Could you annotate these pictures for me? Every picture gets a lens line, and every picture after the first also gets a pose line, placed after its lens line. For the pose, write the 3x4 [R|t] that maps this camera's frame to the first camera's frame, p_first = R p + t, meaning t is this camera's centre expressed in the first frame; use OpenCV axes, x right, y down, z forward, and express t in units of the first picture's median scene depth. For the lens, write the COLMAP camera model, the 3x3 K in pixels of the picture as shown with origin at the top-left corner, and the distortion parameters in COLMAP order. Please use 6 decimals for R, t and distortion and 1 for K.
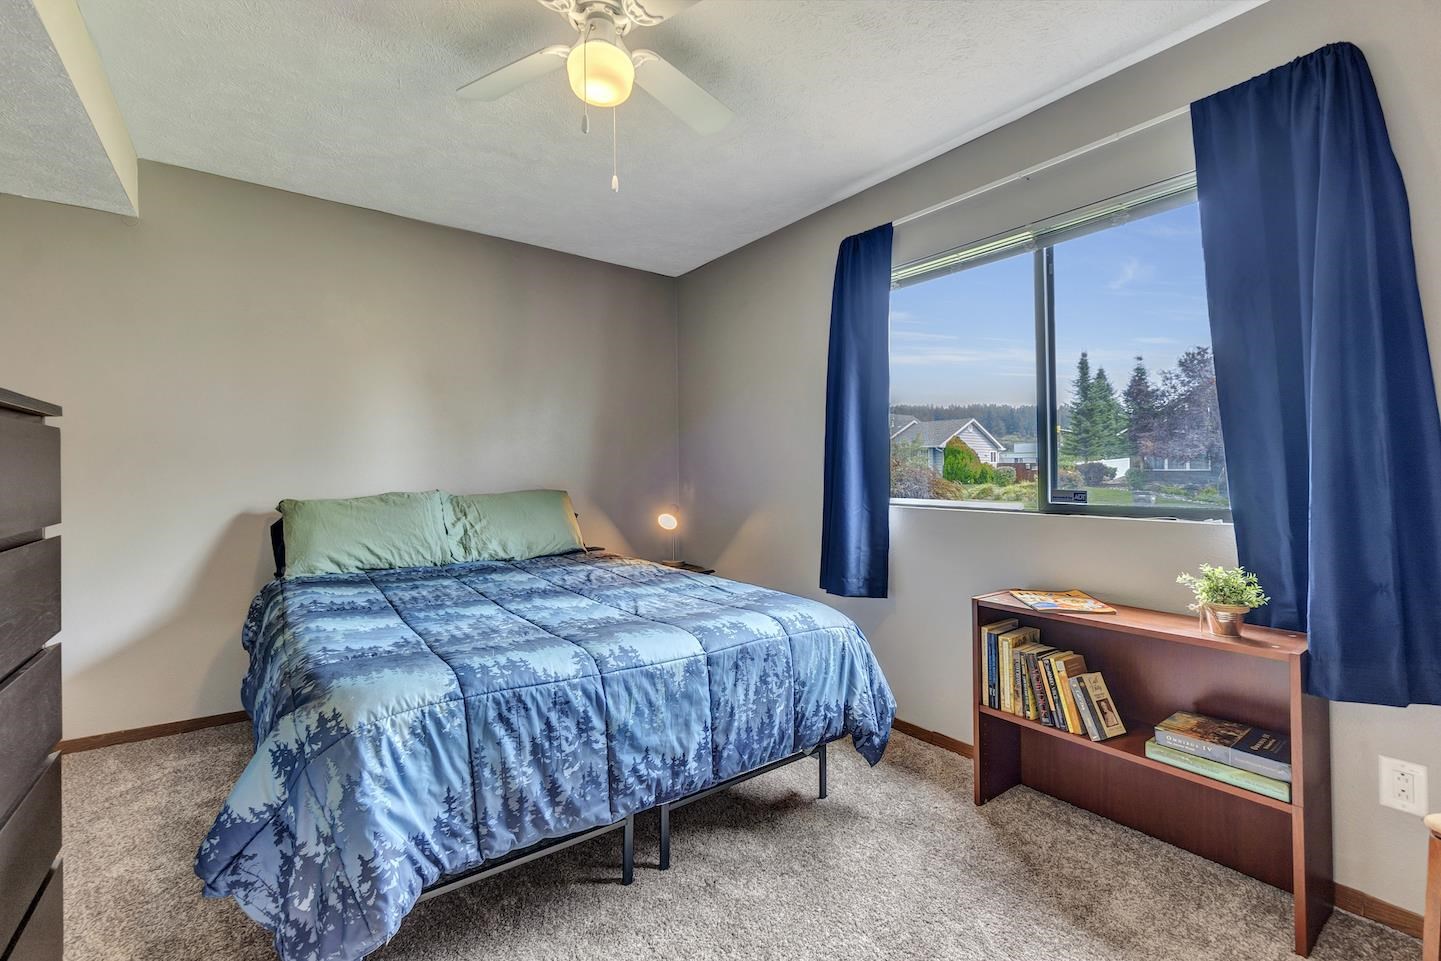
lens RADIAL K [[633.5, 0, 715.9], [0, 633.5, 473.6], [0, 0, 1]] dist [-0.001672, -0.000705]
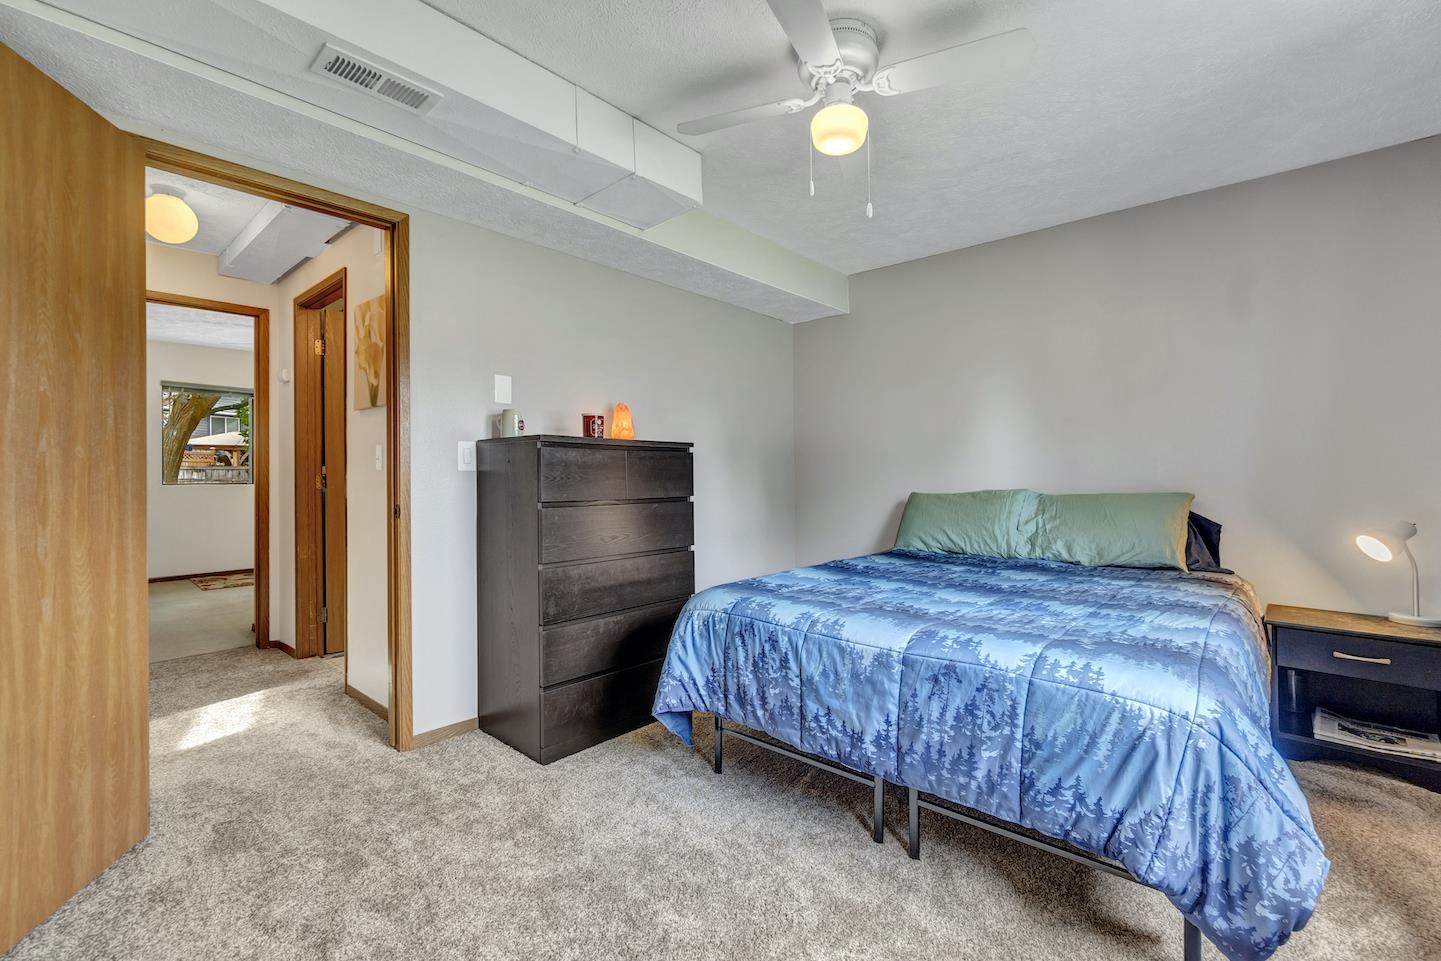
lens RADIAL K [[633.5, 0, 715.9], [0, 633.5, 473.6], [0, 0, 1]] dist [-0.001672, -0.000705]
pose [[0.192238, 0.000307, -0.981348, 0.992821], [0.001038, 0.999999, 0.000516, -0.000636], [0.981348, -0.001118, 0.192237, 0.562756]]
